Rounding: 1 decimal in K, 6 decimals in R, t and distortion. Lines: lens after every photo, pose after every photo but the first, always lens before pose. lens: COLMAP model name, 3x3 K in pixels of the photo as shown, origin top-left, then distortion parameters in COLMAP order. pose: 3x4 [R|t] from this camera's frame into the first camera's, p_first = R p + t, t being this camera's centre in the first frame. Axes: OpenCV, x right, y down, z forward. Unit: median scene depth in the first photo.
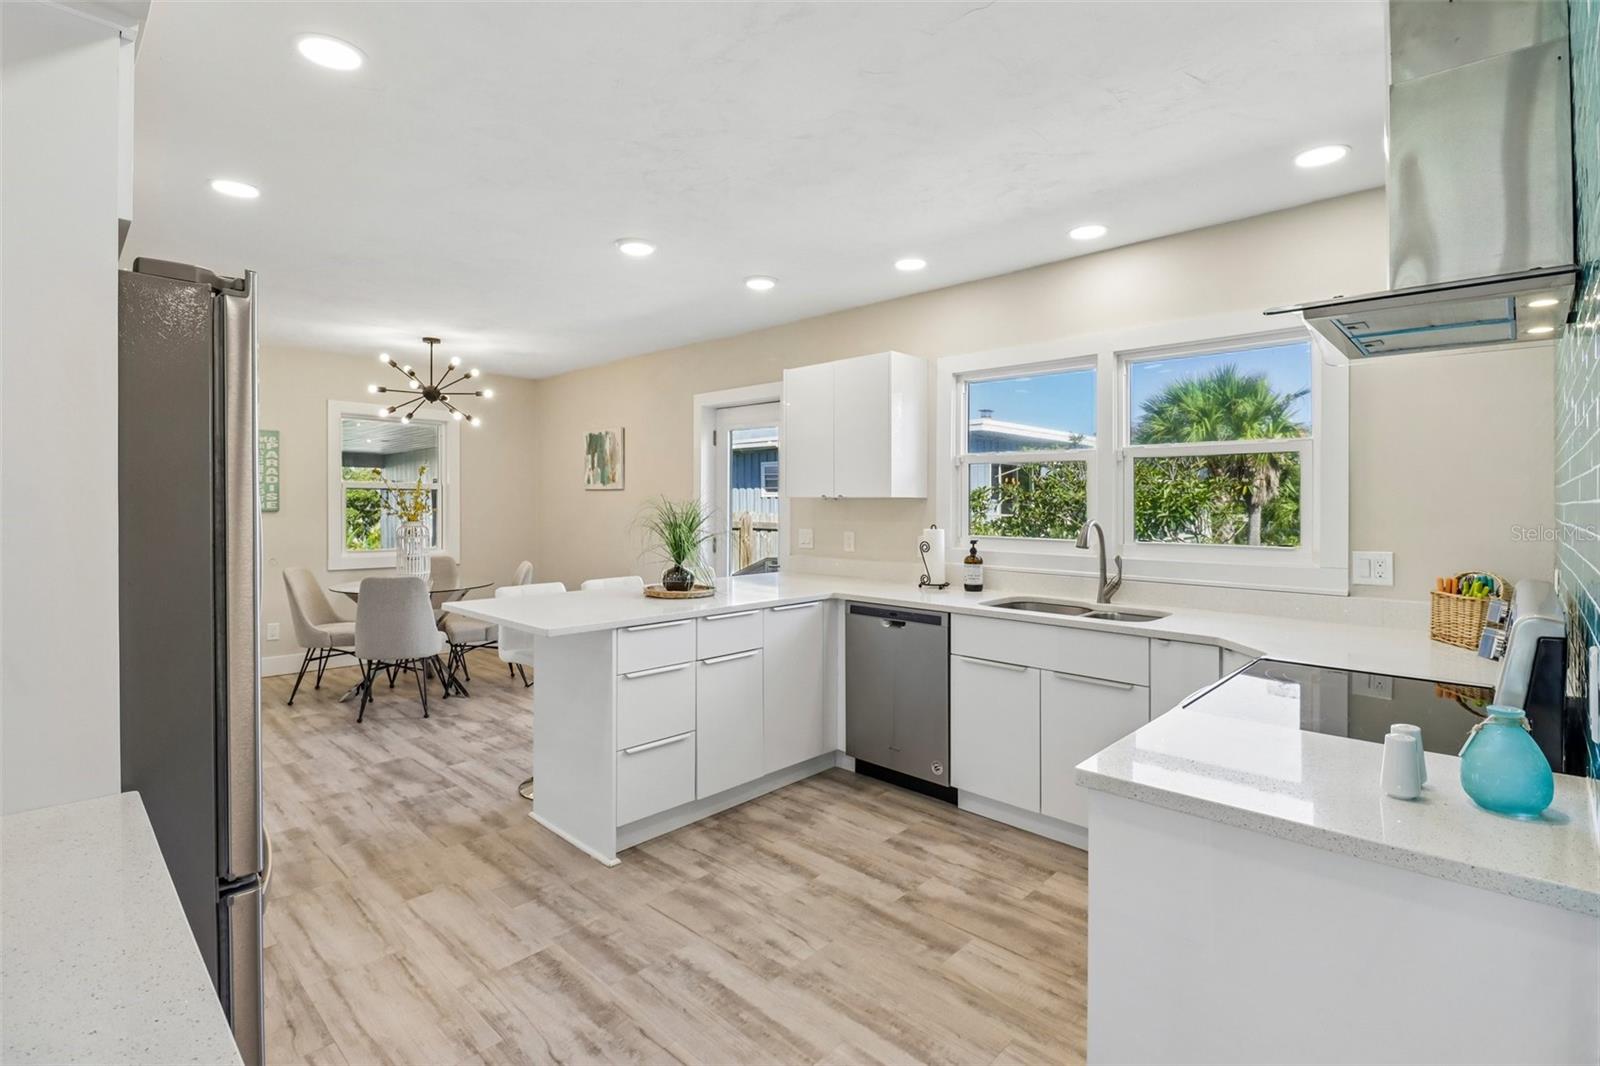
lens RADIAL K [[741.7, 0, 794.0], [0, 741.7, 516.4], [0, 0, 1]] dist [0.002706, -0.012281]
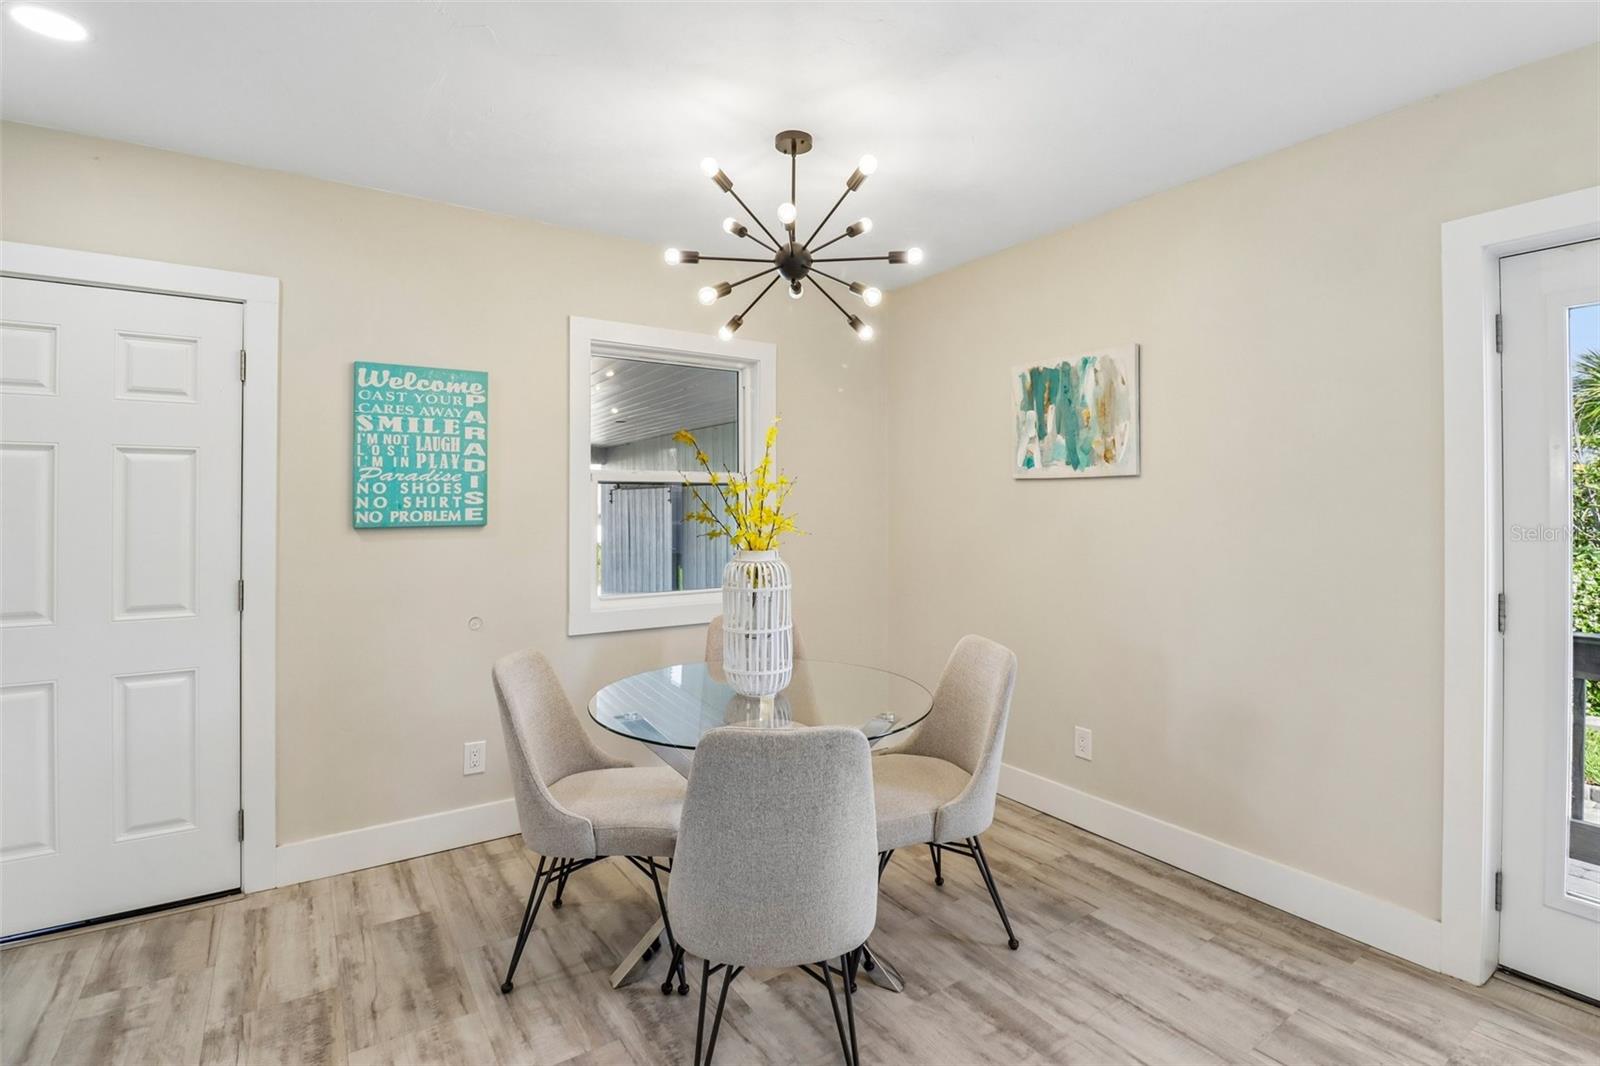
lens RADIAL K [[739.4, 0, 803.4], [0, 739.4, 498.0], [0, 0, 1]] dist [-0.016580, 0.000134]
pose [[0.977900, -0.010517, -0.208806, -0.340294], [0.005050, 0.999631, -0.026699, -0.010664], [0.209010, 0.025055, 0.977592, 0.497283]]
